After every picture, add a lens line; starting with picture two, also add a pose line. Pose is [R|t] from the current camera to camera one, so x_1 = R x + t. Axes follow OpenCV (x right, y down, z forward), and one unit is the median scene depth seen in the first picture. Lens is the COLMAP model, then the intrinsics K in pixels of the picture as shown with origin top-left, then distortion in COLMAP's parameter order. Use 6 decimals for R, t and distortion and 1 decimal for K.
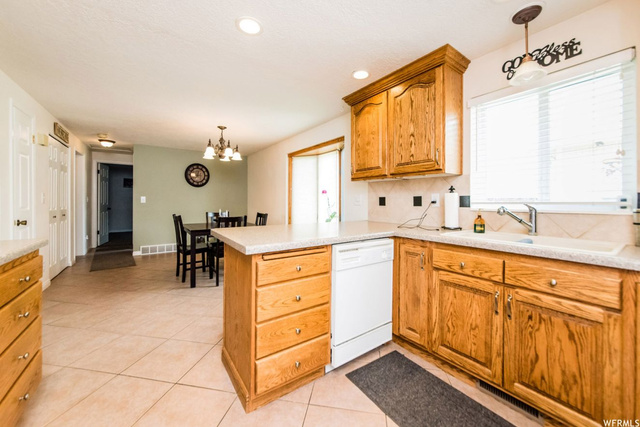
lens RADIAL K [[245.6, 0, 332.9], [0, 245.6, 201.6], [0, 0, 1]] dist [-0.002290, 0.000596]
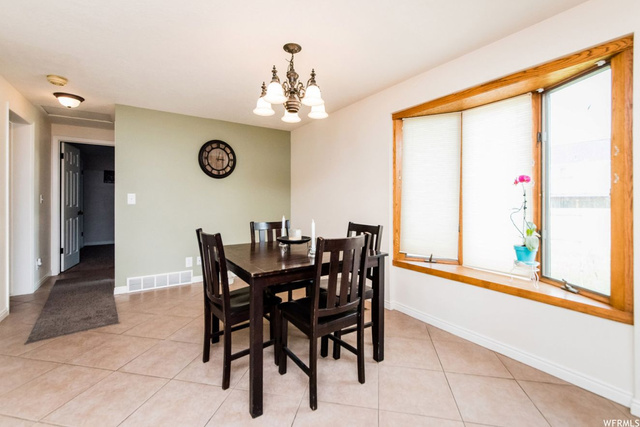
lens RADIAL K [[276.0, 0, 323.7], [0, 276.0, 202.9], [0, 0, 1]] dist [0.016670, -0.000171]
pose [[0.999003, -0.001513, -0.044610, -0.262258], [0.001608, 0.999997, 0.002091, 0.000978], [0.044607, -0.002160, 0.999002, 0.327735]]
